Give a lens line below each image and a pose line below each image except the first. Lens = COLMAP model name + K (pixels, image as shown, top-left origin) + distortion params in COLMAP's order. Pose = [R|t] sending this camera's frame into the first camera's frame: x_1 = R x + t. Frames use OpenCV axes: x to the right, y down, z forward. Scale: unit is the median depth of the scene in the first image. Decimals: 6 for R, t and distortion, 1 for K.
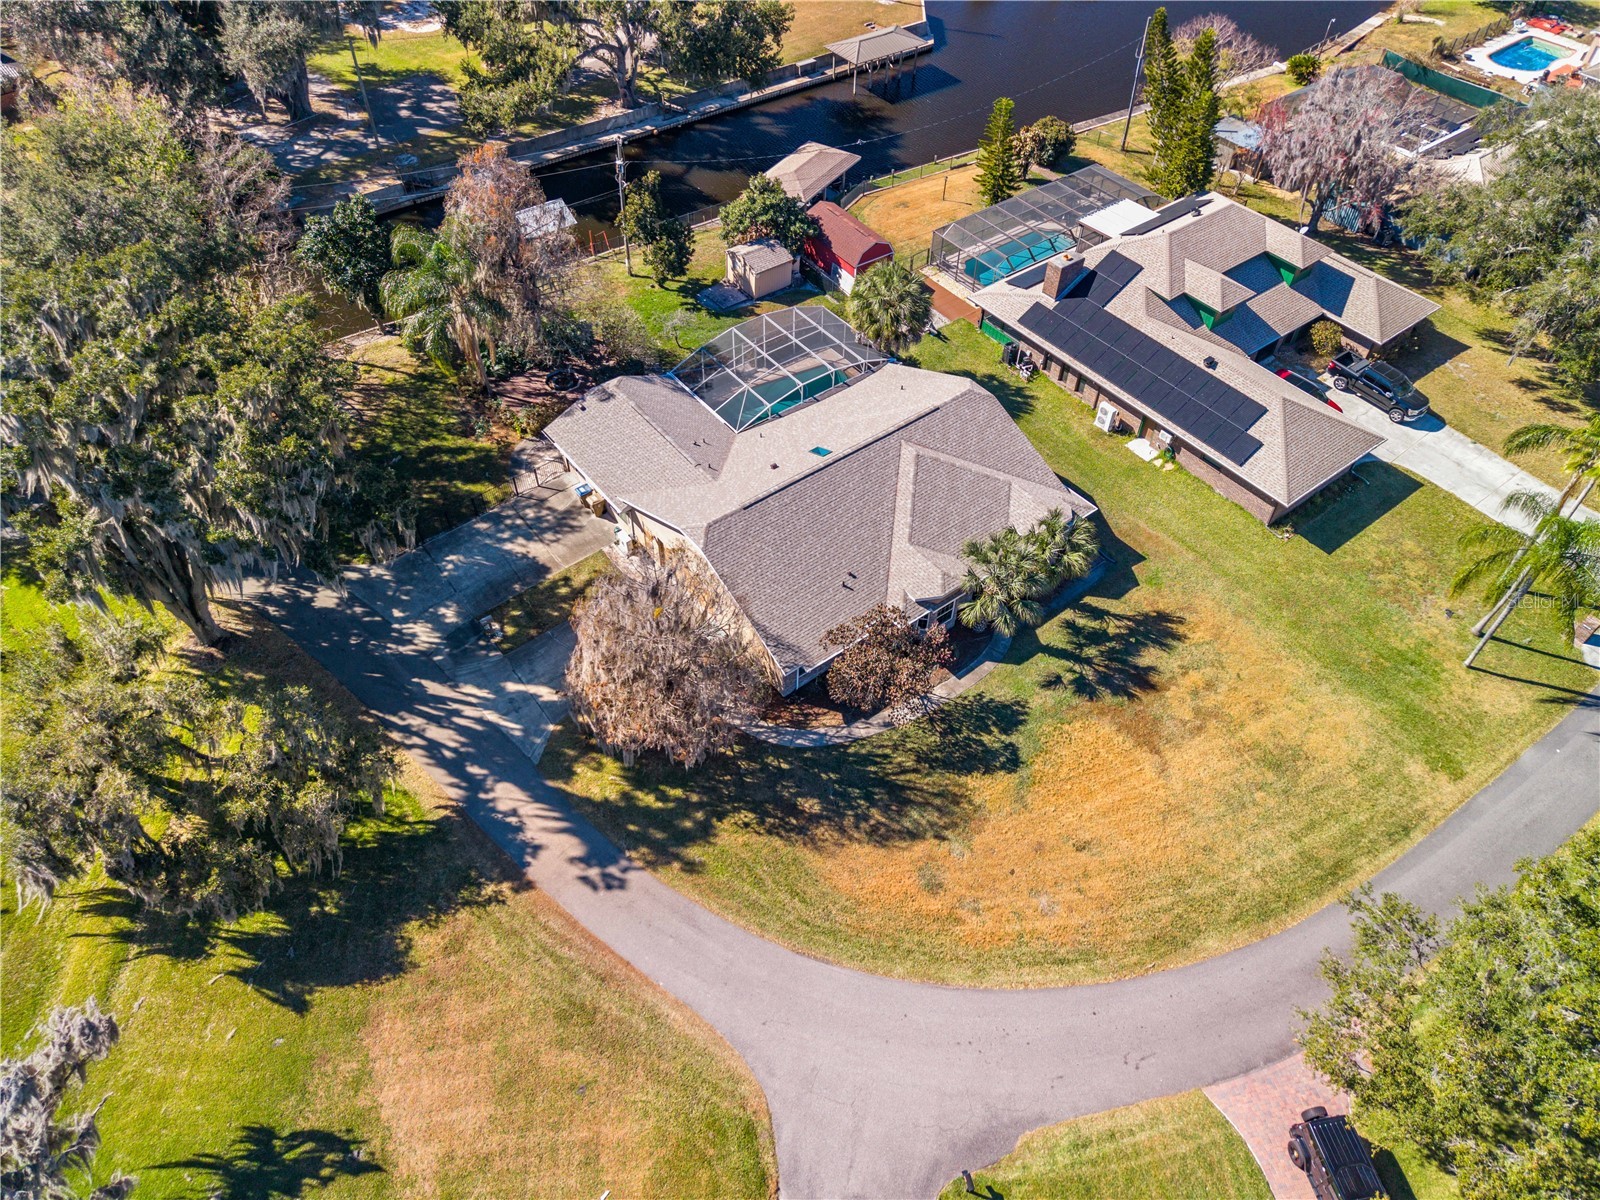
lens RADIAL K [[1073.3, 0, 800.0], [0, 1073.3, 600.0], [0, 0, 1]] dist [0.042503, -0.040771]
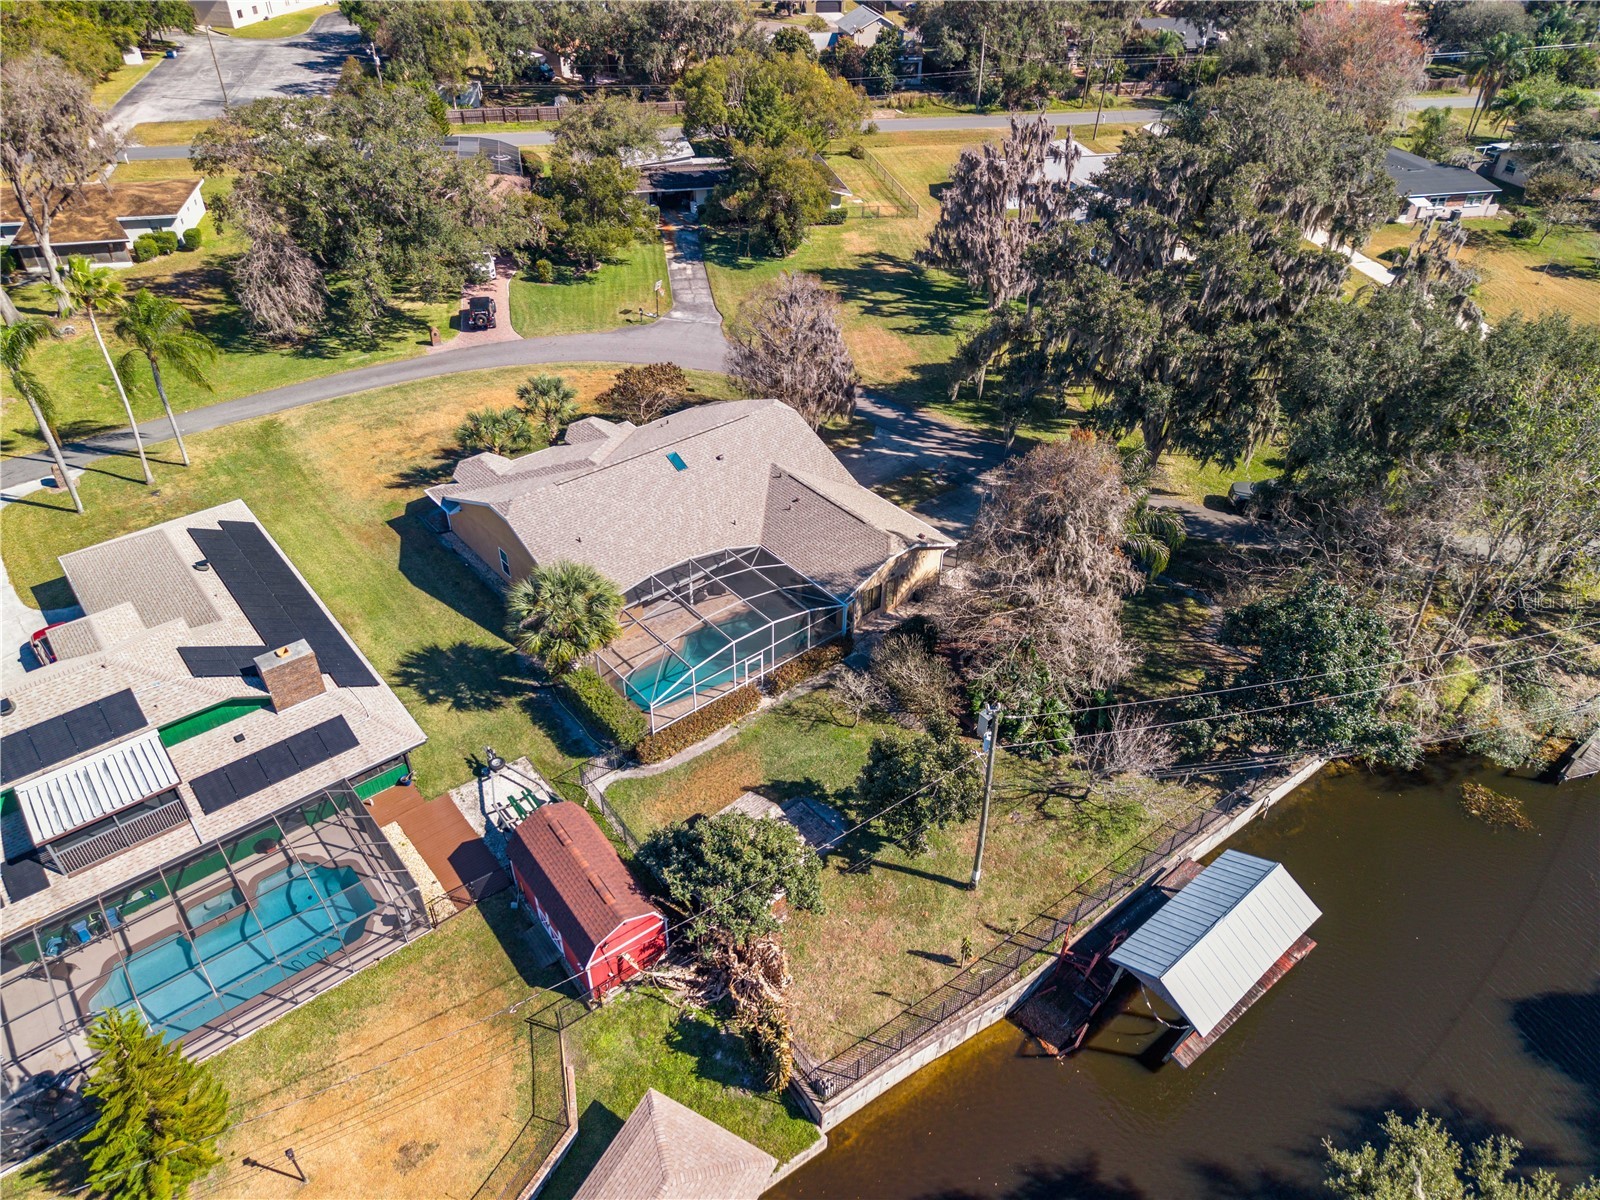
lens RADIAL K [[1073.3, 0, 800.0], [0, 1073.3, 600.0], [0, 0, 1]] dist [0.042503, -0.040771]
pose [[-0.999035, 0.008496, -0.043089, -0.056284], [-0.042260, 0.081135, 0.995807, -1.100086], [0.011956, 0.996667, -0.080698, 1.115134]]
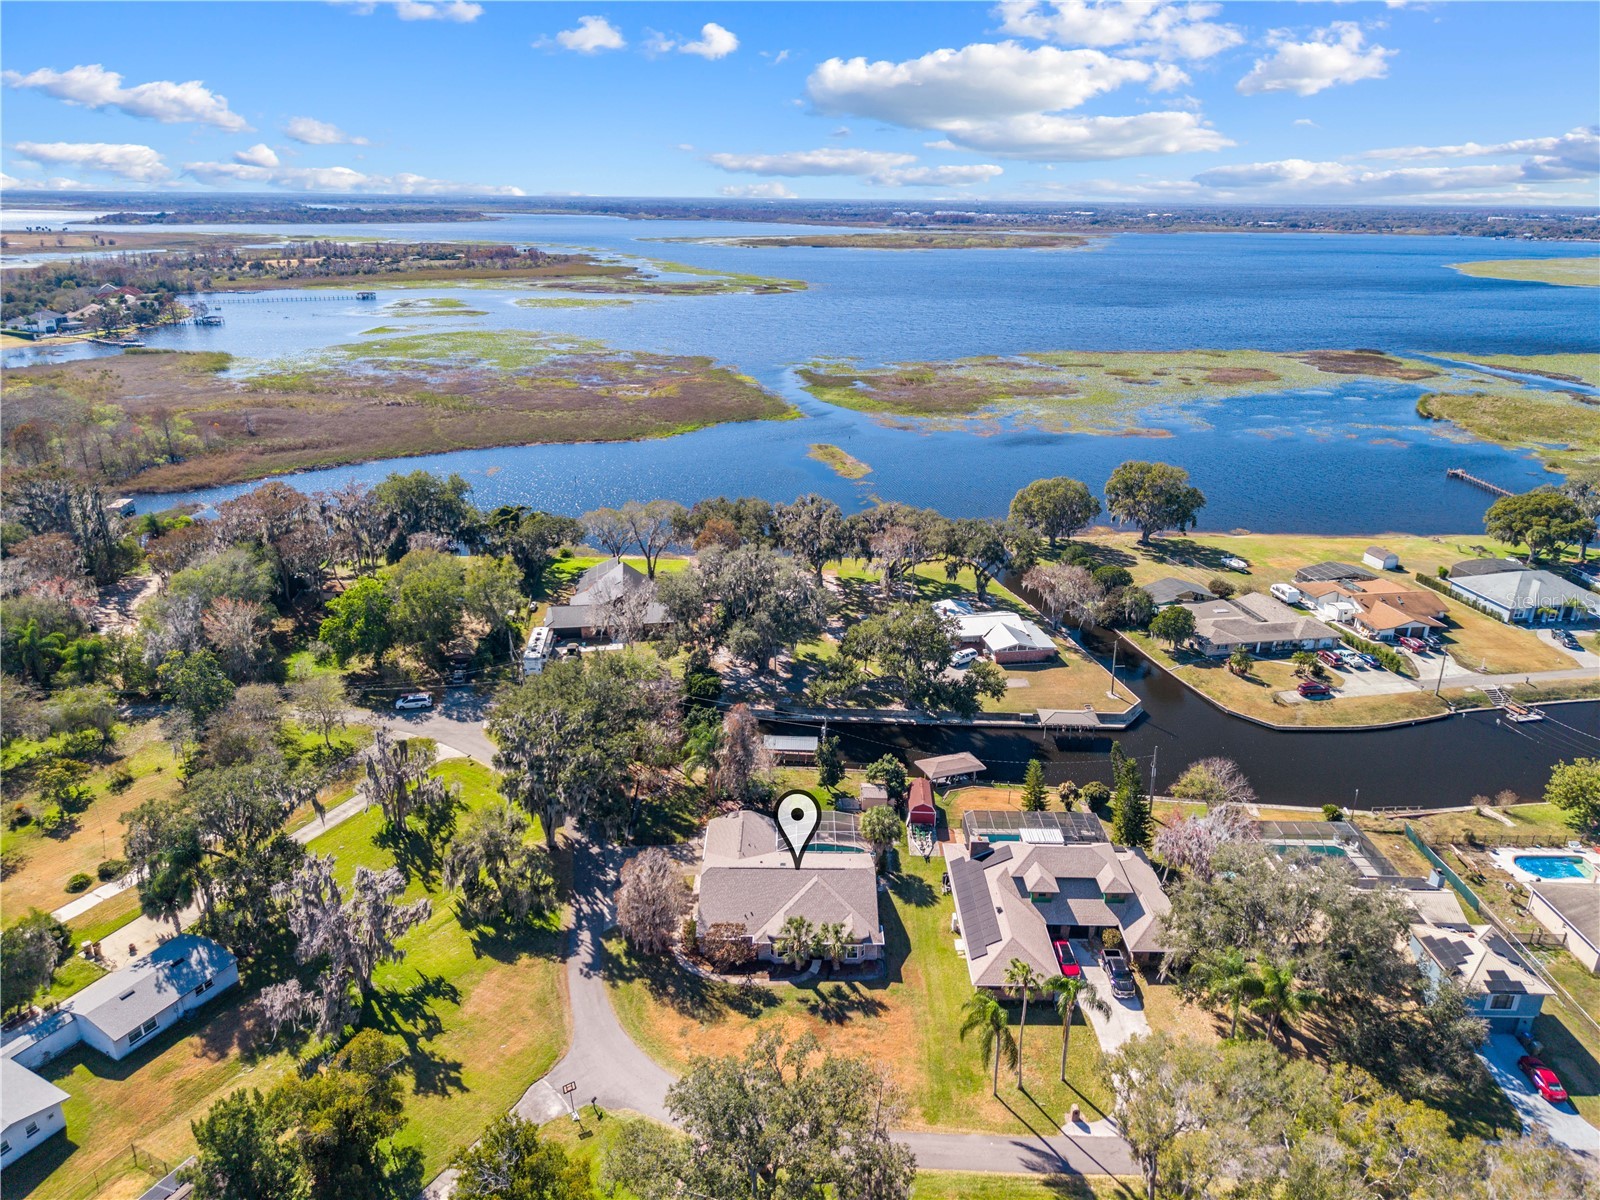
lens RADIAL K [[1101.7, 0, 795.9], [0, 1101.7, 559.1], [0, 0, 1]] dist [0.008803, -0.002487]
pose [[0.788418, 0.191880, -0.584448, 1.108621], [-0.458309, 0.816960, -0.350042, 0.112485], [0.410305, 0.543837, 0.732046, -0.866641]]
